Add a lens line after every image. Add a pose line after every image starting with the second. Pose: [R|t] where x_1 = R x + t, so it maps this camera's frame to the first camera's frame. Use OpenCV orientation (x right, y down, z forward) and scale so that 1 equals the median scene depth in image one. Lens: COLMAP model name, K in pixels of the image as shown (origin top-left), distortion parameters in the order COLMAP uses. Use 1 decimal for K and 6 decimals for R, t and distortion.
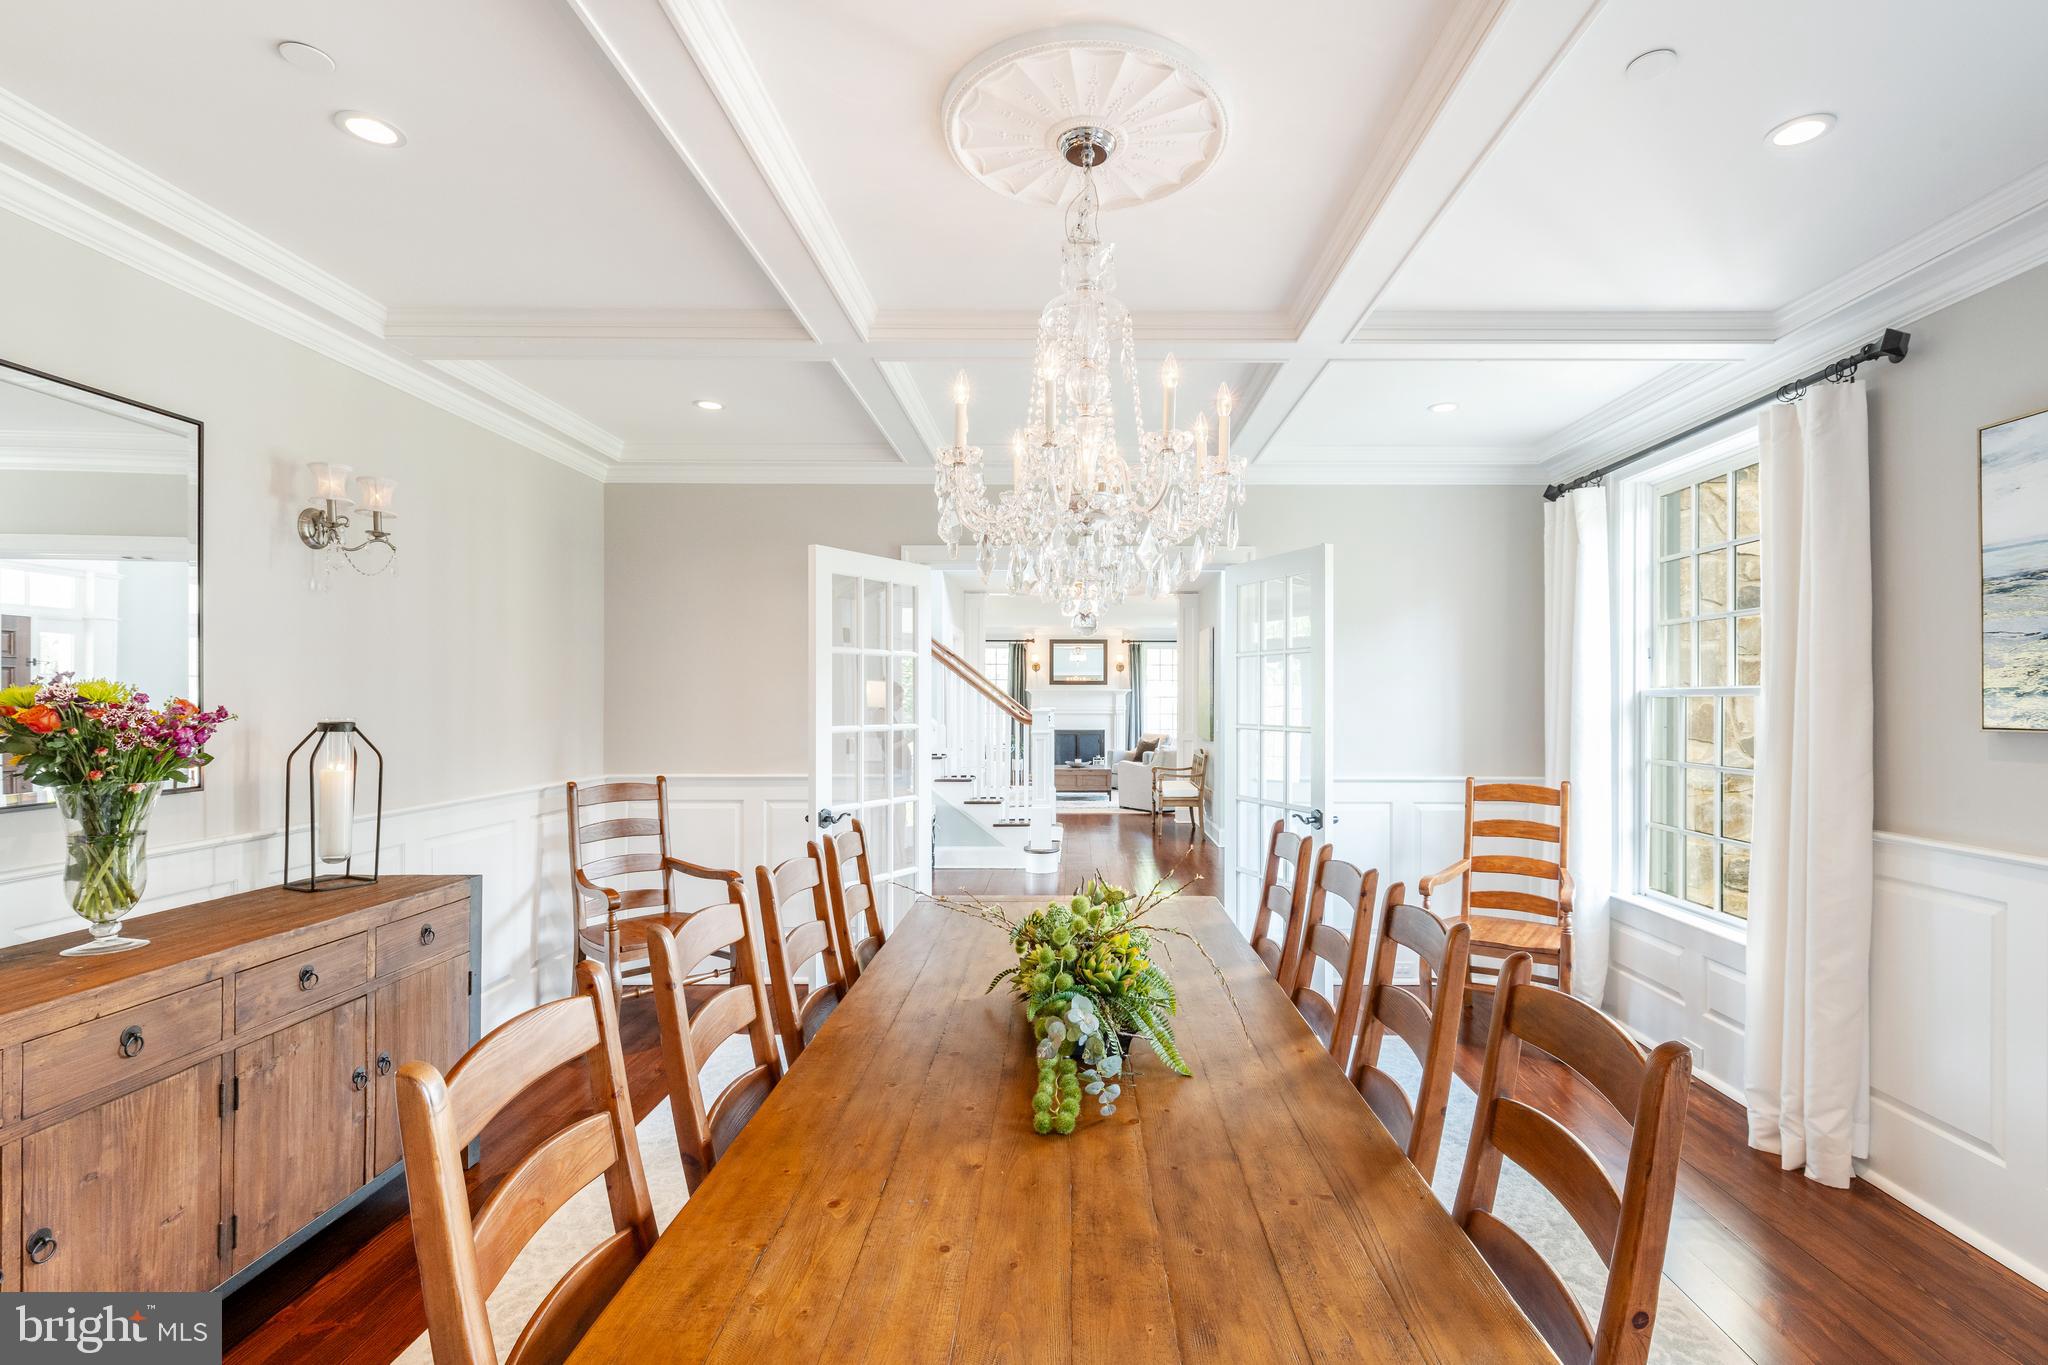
lens RADIAL K [[920.6, 0, 1042.0], [0, 920.6, 696.6], [0, 0, 1]] dist [-0.000594, -0.000092]
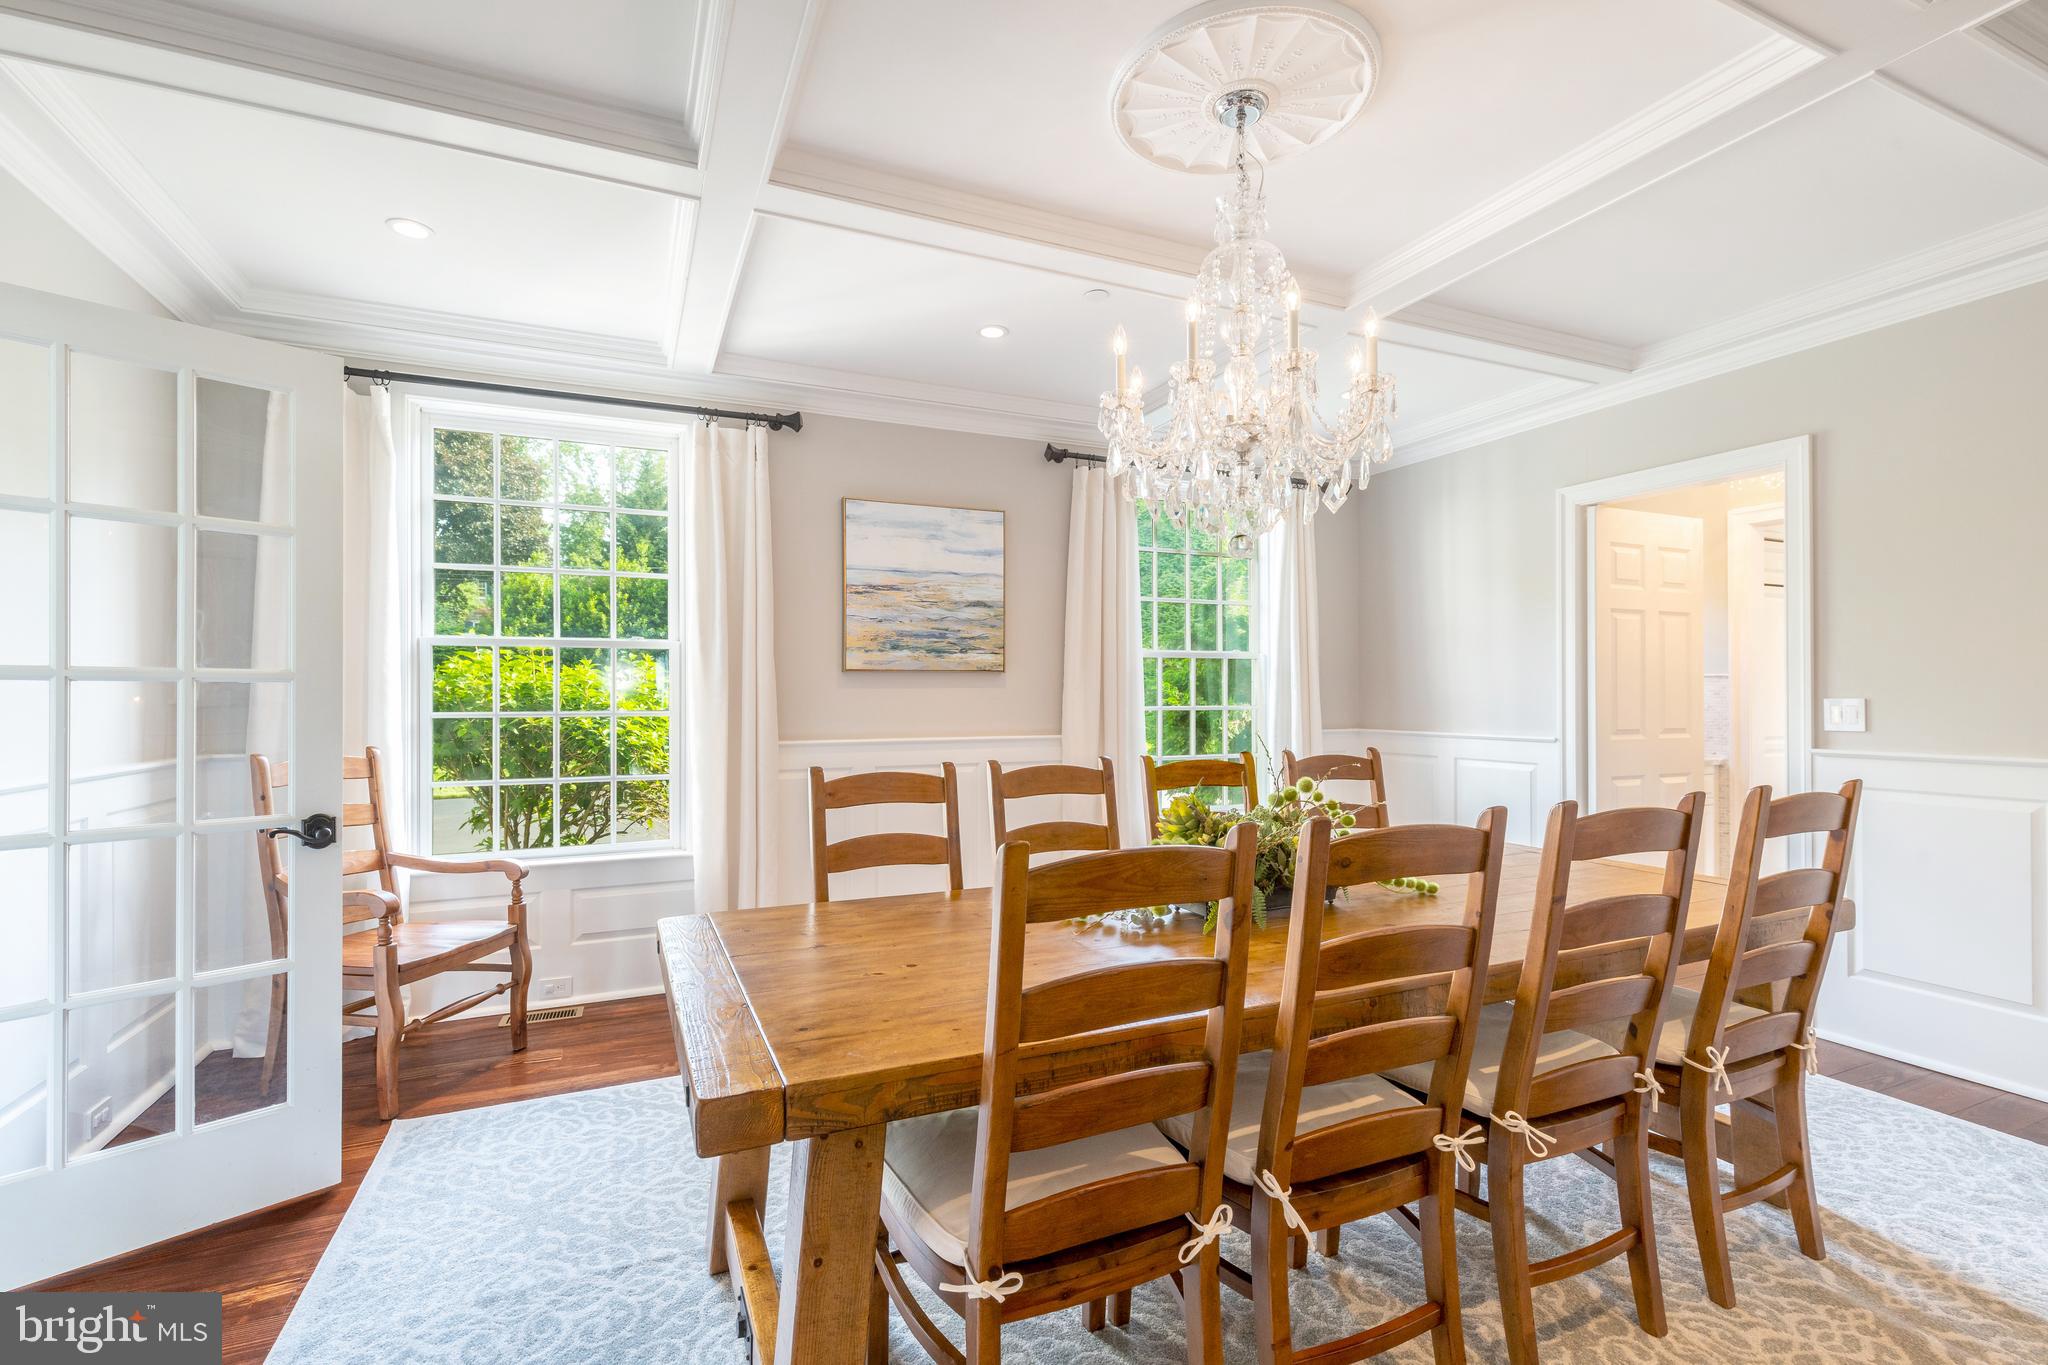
lens RADIAL K [[922.8, 0, 1025.8], [0, 922.8, 697.1], [0, 0, 1]] dist [0.007867, -0.000522]
pose [[-0.438792, -0.007383, 0.898558, -0.115095], [0.002265, 0.999954, 0.009322, 0.011503], [-0.898586, 0.006126, -0.438755, 0.239934]]
